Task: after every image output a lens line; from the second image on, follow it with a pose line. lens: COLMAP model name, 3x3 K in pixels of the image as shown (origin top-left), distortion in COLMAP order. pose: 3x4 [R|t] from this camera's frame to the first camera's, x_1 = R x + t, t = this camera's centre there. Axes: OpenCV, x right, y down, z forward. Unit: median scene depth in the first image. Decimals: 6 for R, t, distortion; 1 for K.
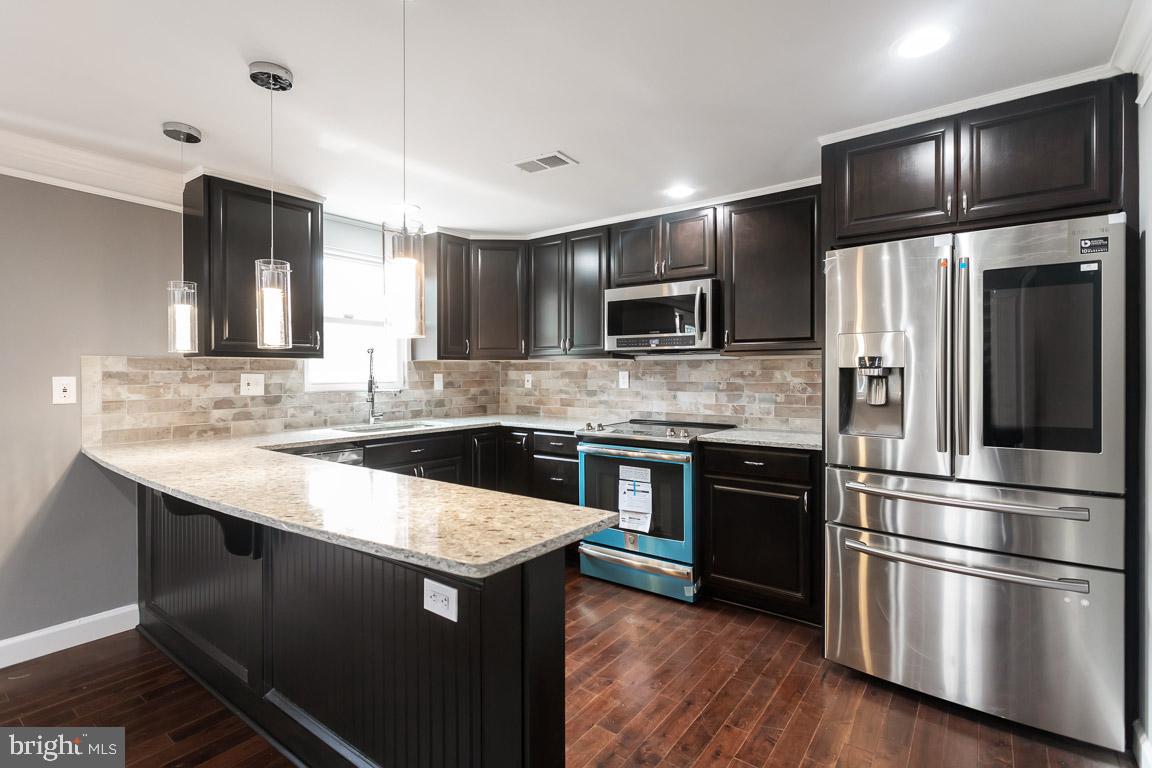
lens RADIAL K [[544.5, 0, 578.1], [0, 544.5, 375.1], [0, 0, 1]] dist [-0.003580, 0.000023]
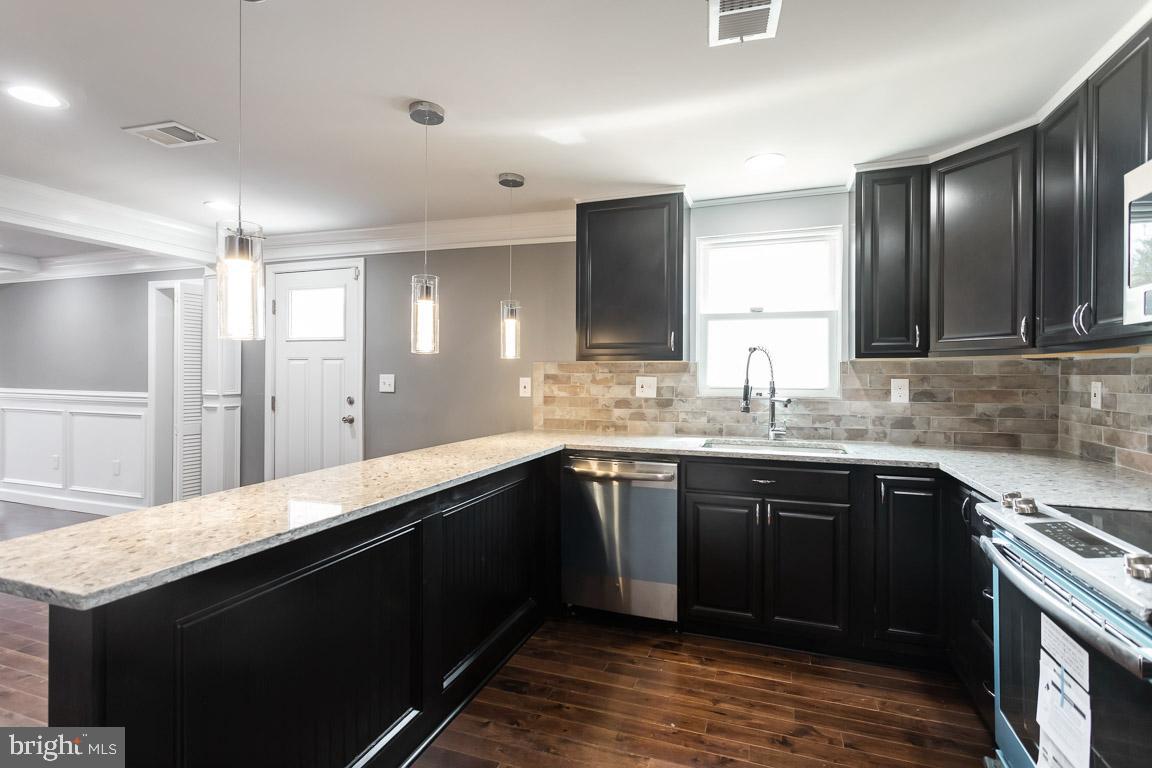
lens RADIAL K [[544.5, 0, 575.0], [0, 544.5, 370.2], [0, 0, 1]] dist [-0.003580, 0.000023]
pose [[0.306615, -0.005311, -0.951819, 0.344191], [-0.010829, 0.999900, -0.009068, -0.003544], [0.951772, 0.013088, 0.306526, 0.540921]]
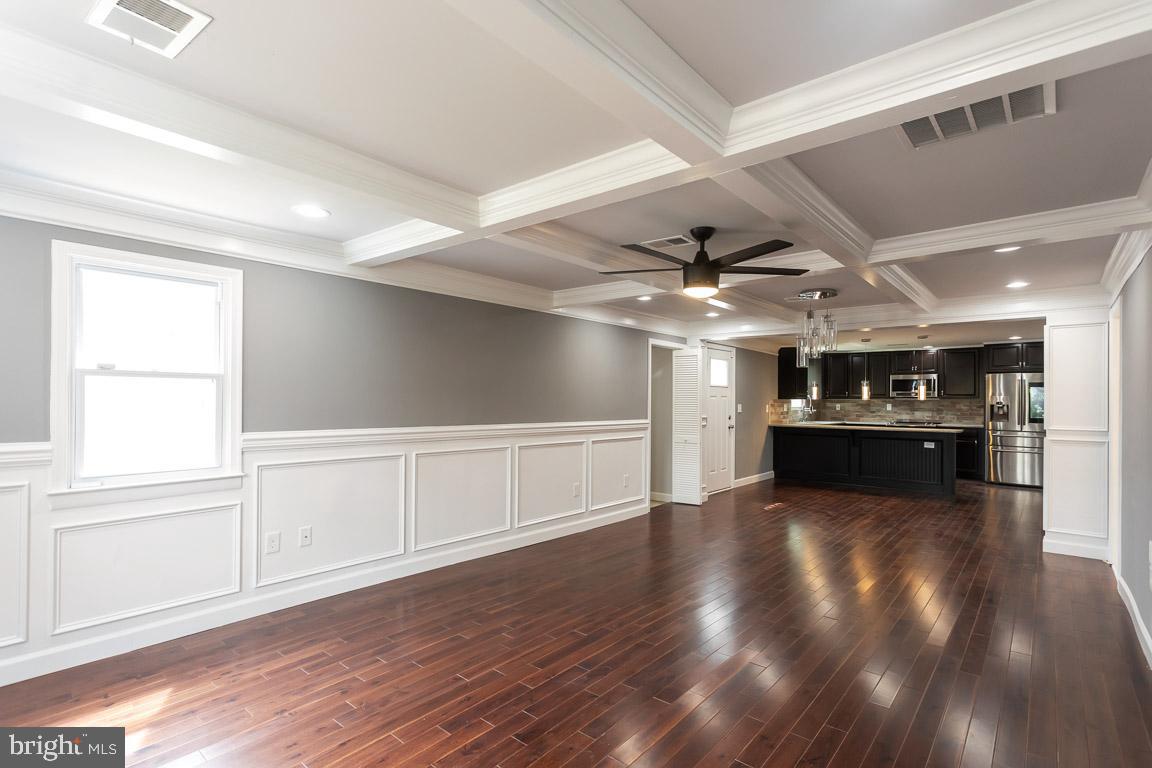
lens RADIAL K [[544.5, 0, 586.1], [0, 544.5, 394.1], [0, 0, 1]] dist [-0.003580, 0.000023]
pose [[0.997961, 0.007355, -0.063401, -1.515958], [-0.008166, 0.999888, -0.012540, -0.010941], [0.063302, 0.013032, 0.997909, -2.148352]]
